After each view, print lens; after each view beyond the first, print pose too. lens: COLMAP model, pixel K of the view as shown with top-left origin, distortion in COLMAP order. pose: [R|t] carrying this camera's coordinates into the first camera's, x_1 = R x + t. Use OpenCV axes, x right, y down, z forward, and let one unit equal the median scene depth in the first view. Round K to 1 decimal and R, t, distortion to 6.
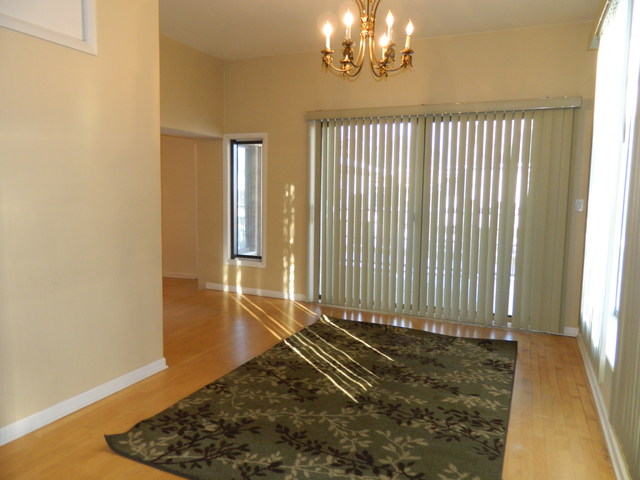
lens RADIAL K [[471.0, 0, 320.0], [0, 471.0, 240.0], [0, 0, 1]] dist [0.001203, 0.001714]
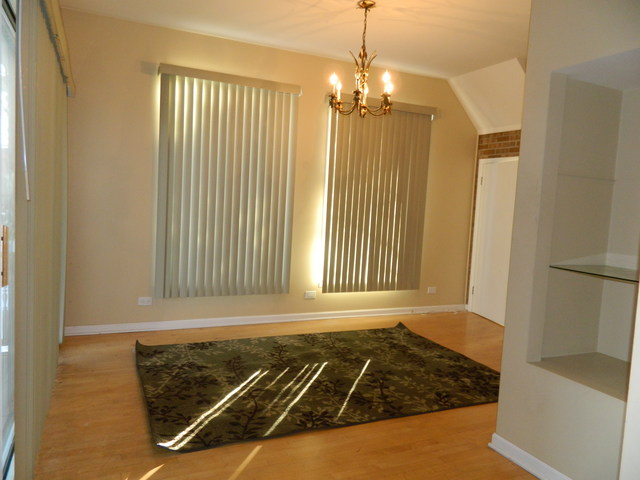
lens RADIAL K [[471.0, 0, 320.0], [0, 471.0, 240.0], [0, 0, 1]] dist [0.001203, 0.001714]
pose [[-0.753798, -0.111100, 0.647646, -0.626685], [0.001148, 0.985379, 0.170373, -0.205592], [-0.657105, 0.129170, -0.742650, 1.857794]]
